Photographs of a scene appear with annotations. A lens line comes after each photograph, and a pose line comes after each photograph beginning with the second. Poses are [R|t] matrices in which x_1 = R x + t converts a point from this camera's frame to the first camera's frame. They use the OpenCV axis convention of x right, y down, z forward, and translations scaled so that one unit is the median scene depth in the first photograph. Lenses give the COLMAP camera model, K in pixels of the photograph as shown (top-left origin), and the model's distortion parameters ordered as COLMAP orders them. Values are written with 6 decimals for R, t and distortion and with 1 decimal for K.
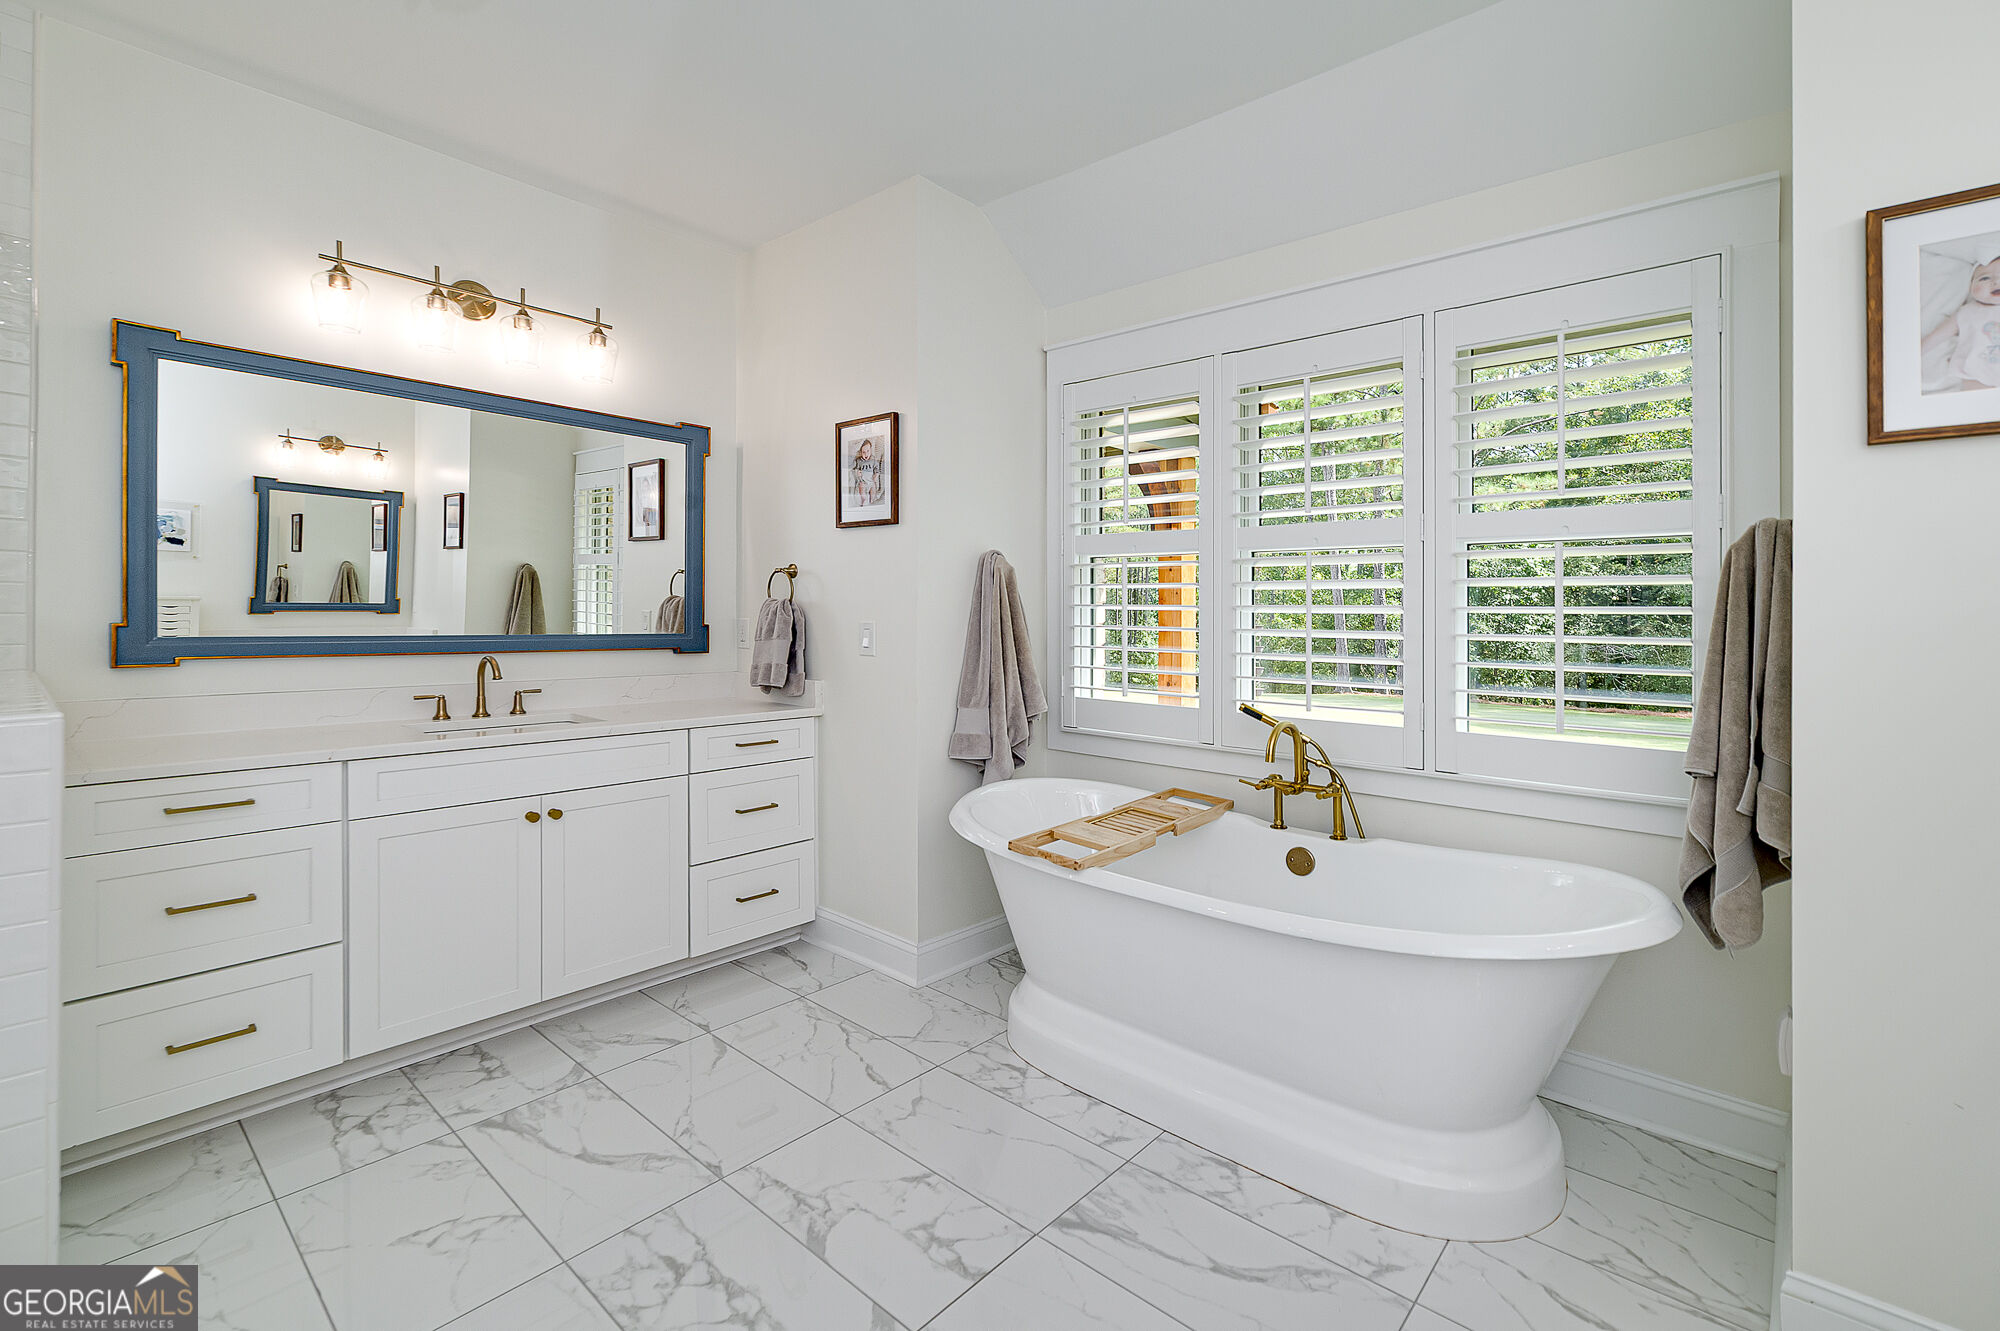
lens RADIAL K [[750.0, 0, 1000.2], [0, 750.0, 609.4], [0, 0, 1]] dist [0.000444, 0.000160]
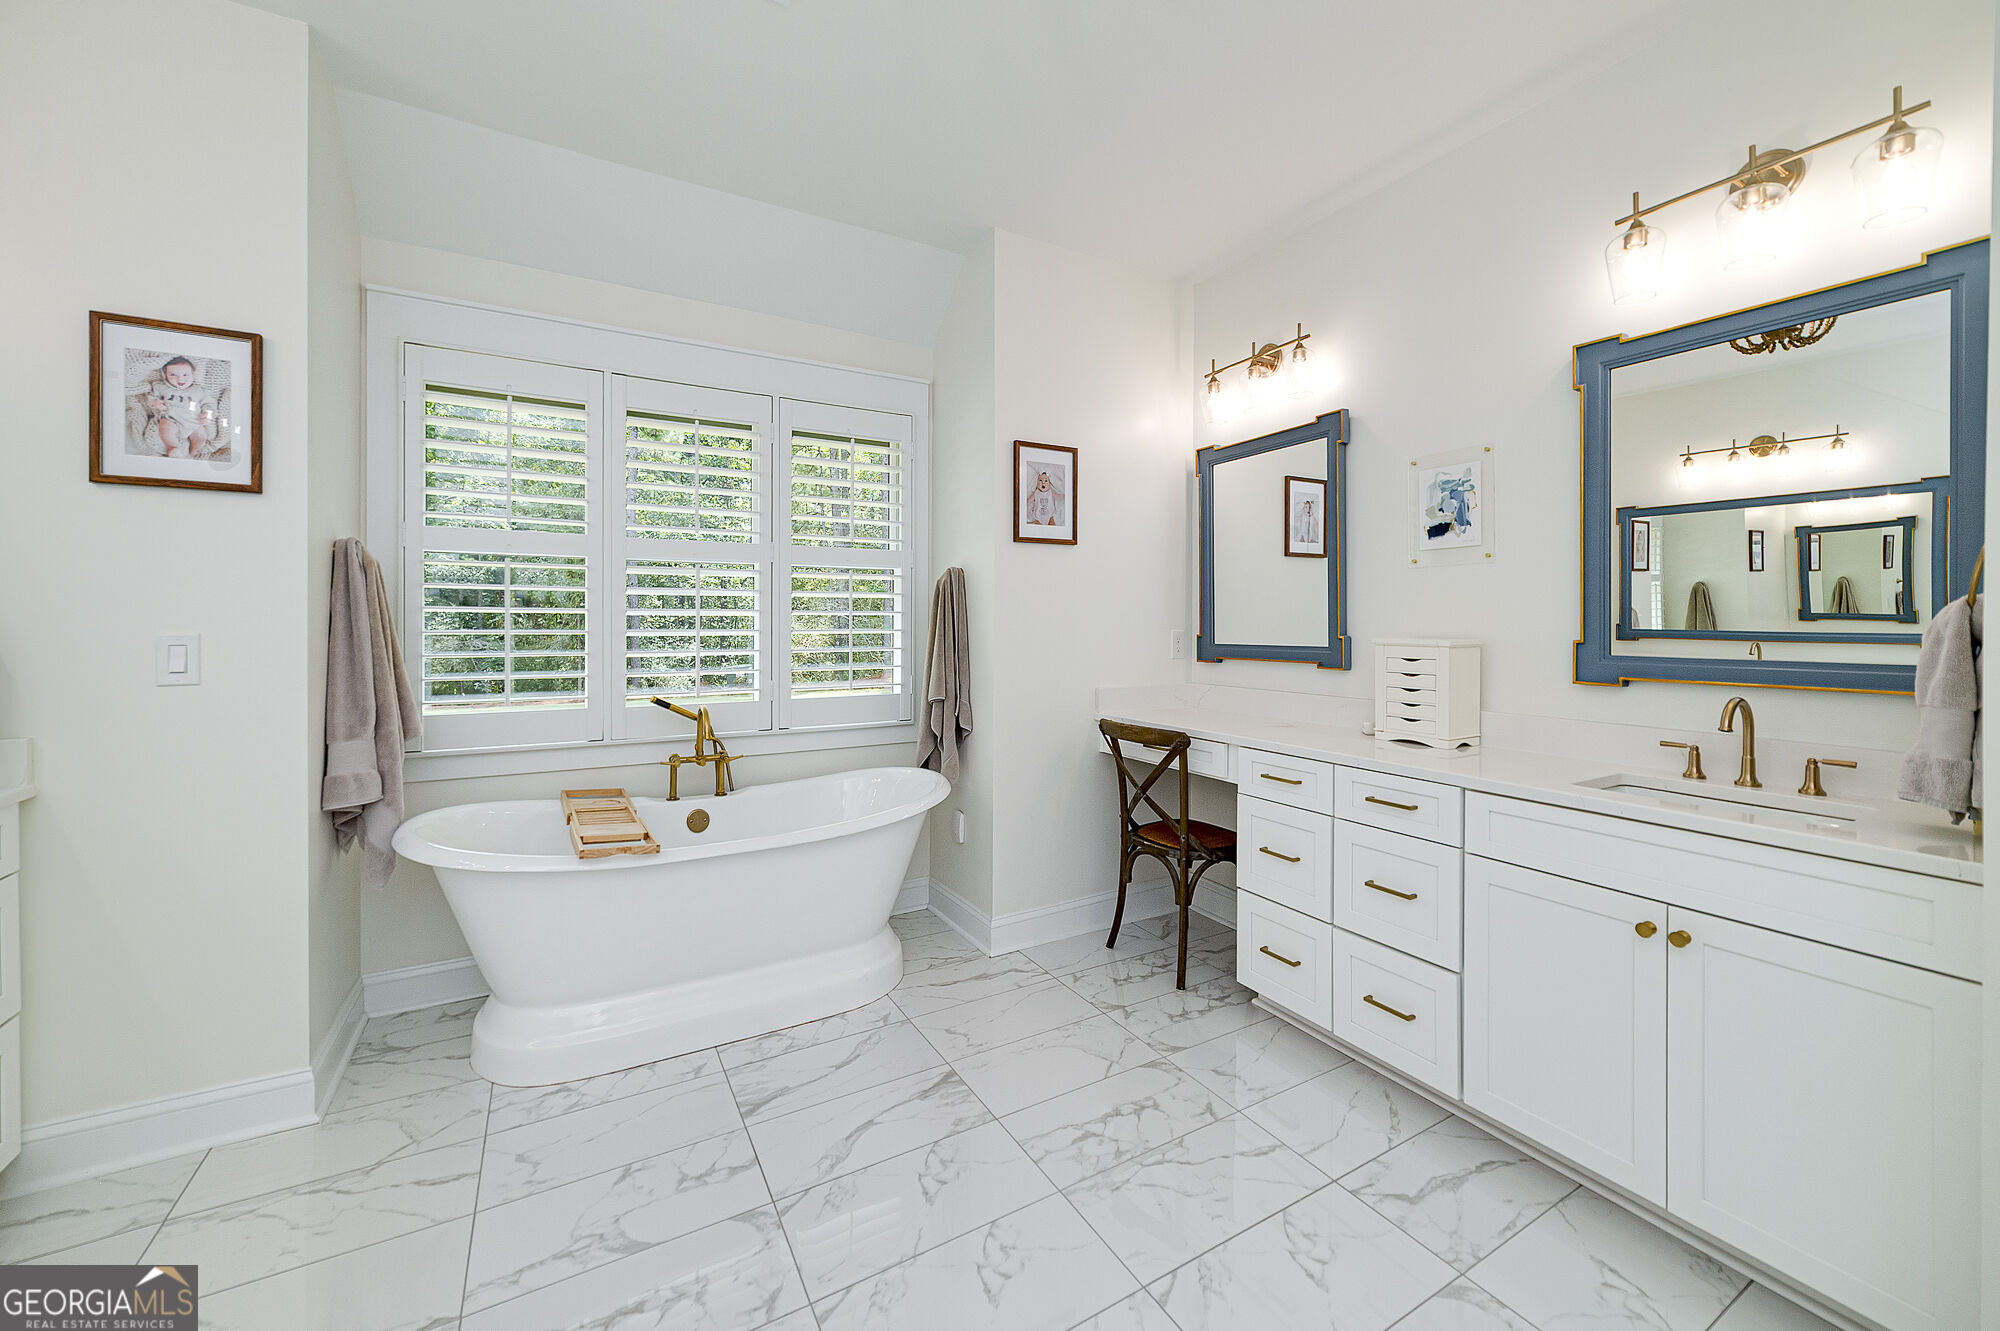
lens RADIAL K [[750.0, 0, 1000.2], [0, 750.0, 609.4], [0, 0, 1]] dist [0.000444, 0.000160]
pose [[0.380369, 0.001240, 0.924834, -0.711539], [-0.001032, 0.999999, -0.000916, -0.006635], [-0.924834, -0.000607, 0.380370, 0.118114]]
